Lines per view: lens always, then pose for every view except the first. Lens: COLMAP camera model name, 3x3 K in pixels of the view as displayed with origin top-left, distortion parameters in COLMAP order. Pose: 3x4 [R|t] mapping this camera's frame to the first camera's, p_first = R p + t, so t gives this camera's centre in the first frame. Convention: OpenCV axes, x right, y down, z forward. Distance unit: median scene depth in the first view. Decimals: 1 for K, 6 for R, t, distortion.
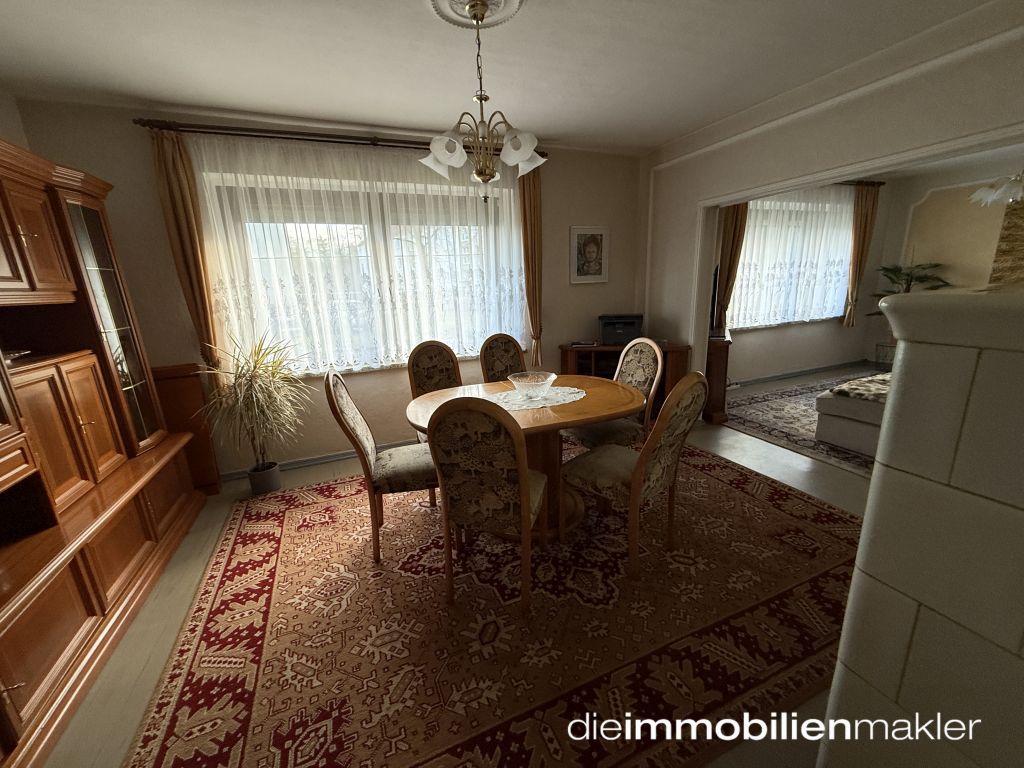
lens RADIAL K [[404.6, 0, 511.0], [0, 404.6, 386.9], [0, 0, 1]] dist [0.001582, 0.000223]
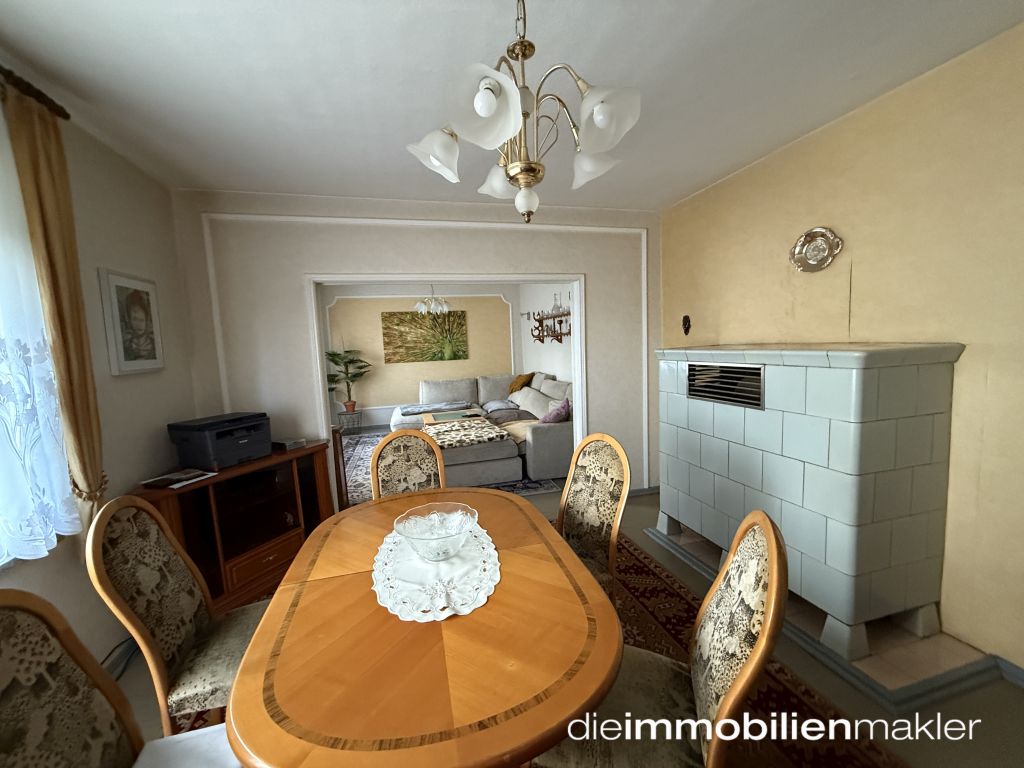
lens RADIAL K [[404.6, 0, 511.2], [0, 404.6, 383.6], [0, 0, 1]] dist [0.001582, 0.000223]
pose [[0.134004, -0.068999, 0.988576, -0.294655], [0.283714, 0.958487, 0.028441, -0.118108], [-0.949499, 0.276662, 0.148017, 0.451670]]
